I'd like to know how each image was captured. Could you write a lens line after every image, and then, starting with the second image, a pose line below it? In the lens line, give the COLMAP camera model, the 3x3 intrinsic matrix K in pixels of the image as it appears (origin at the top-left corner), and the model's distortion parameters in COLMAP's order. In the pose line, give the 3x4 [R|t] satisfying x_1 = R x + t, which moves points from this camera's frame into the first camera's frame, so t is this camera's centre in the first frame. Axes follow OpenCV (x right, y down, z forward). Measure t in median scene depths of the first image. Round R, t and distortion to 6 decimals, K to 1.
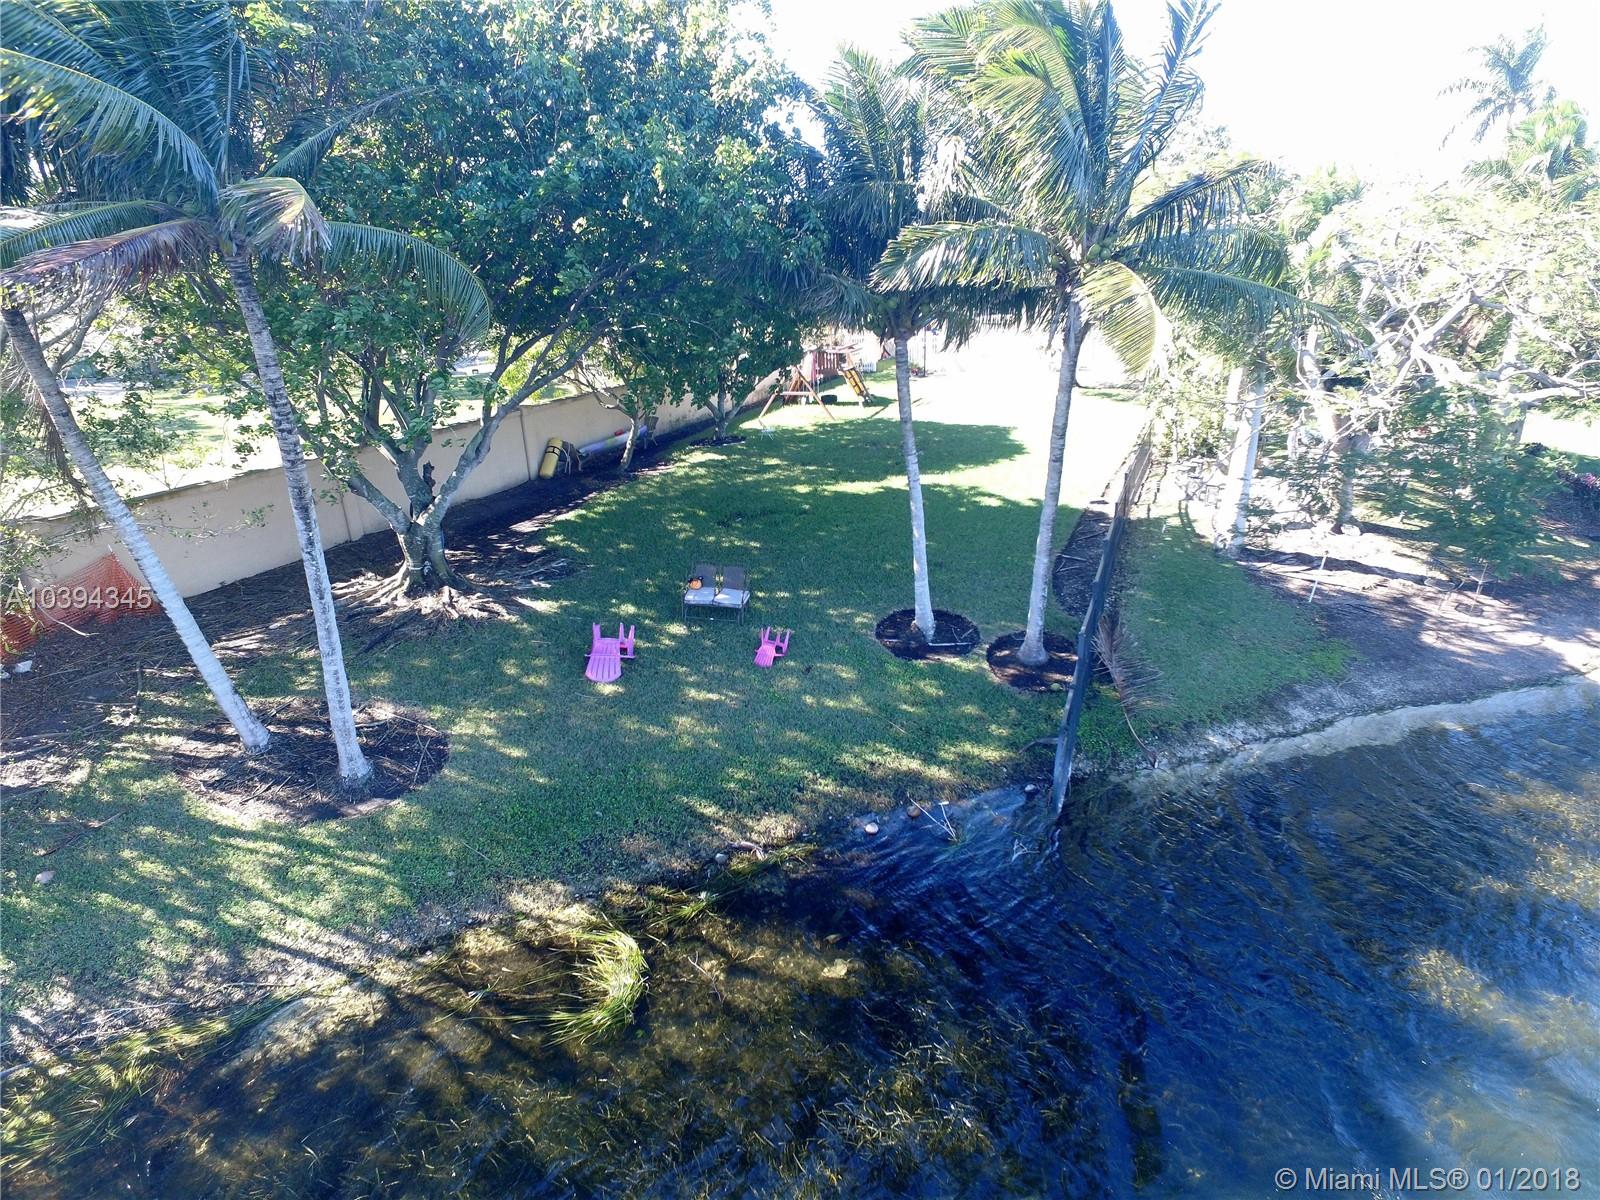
lens RADIAL K [[930.4, 0, 799.8], [0, 930.4, 603.3], [0, 0, 1]] dist [-0.022947, 0.012712]
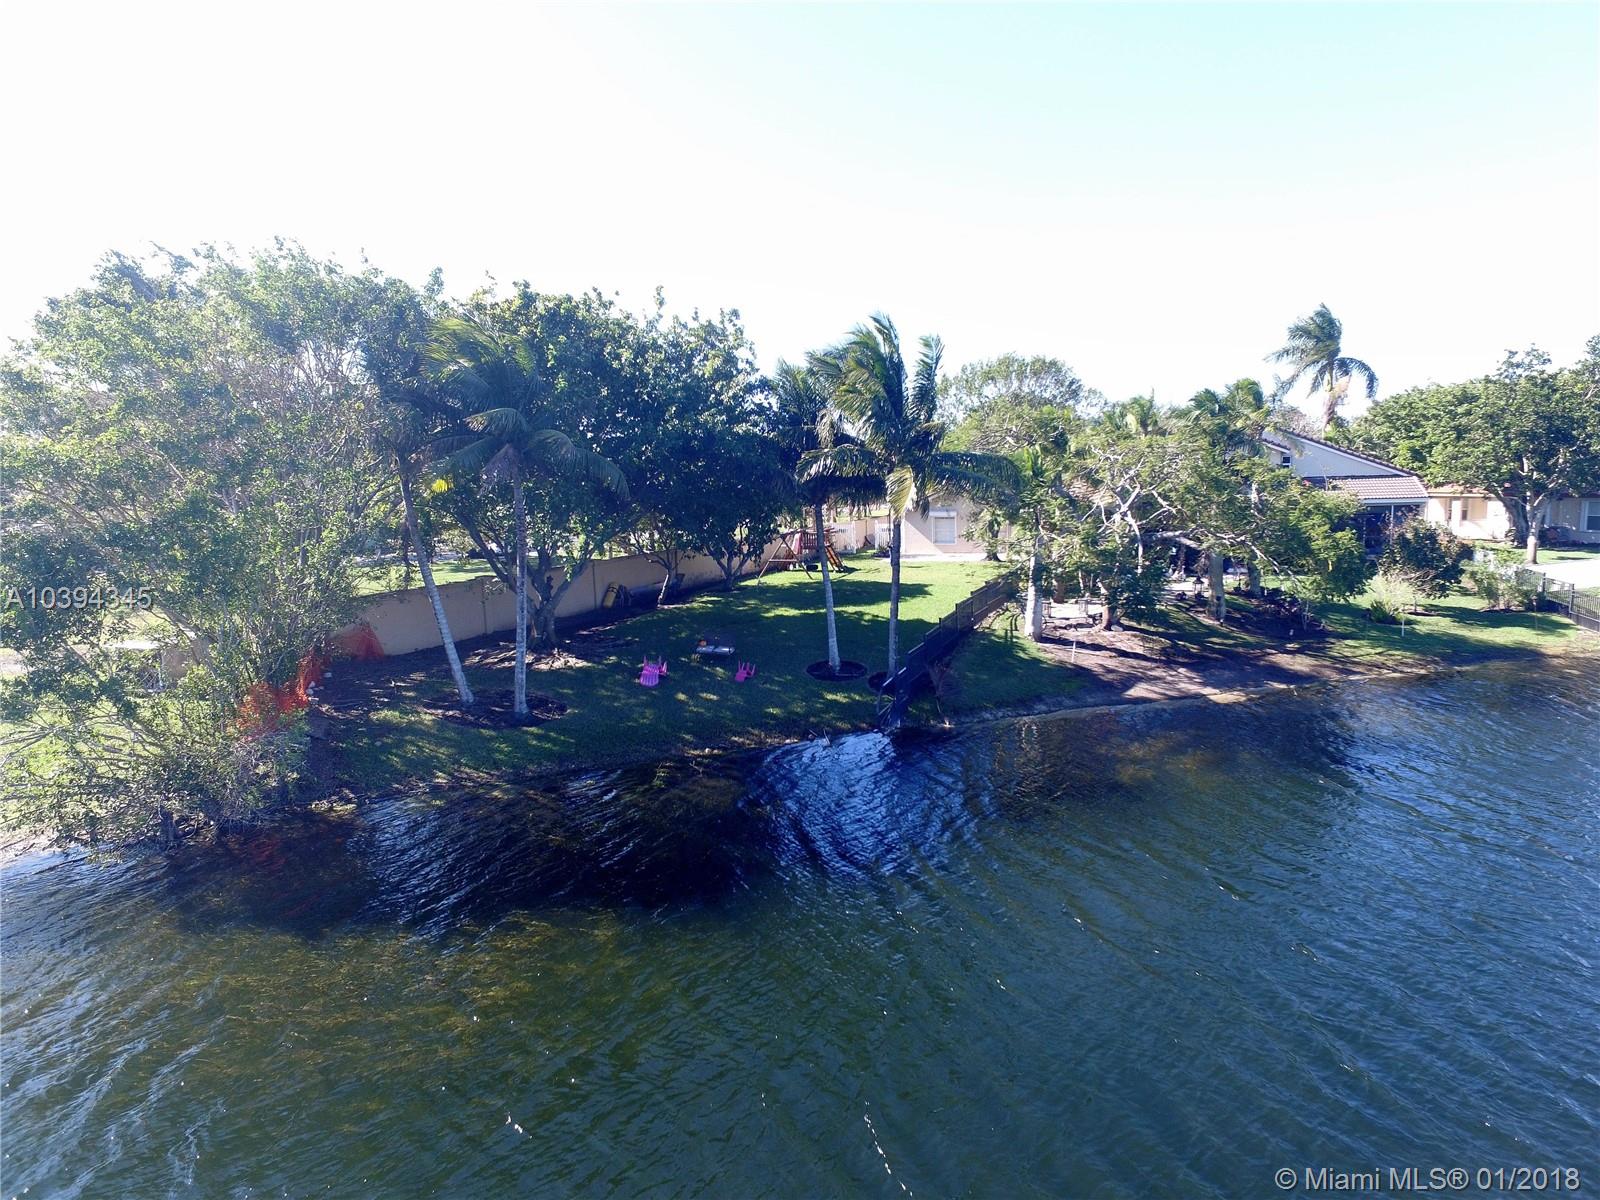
lens RADIAL K [[930.4, 0, 799.8], [0, 930.4, 603.3], [0, 0, 1]] dist [-0.022947, 0.012712]
pose [[0.999593, 0.013583, -0.025090, 0.063729], [-0.018642, 0.976663, -0.213968, 0.162102], [0.021598, 0.214349, 0.976518, -0.409095]]
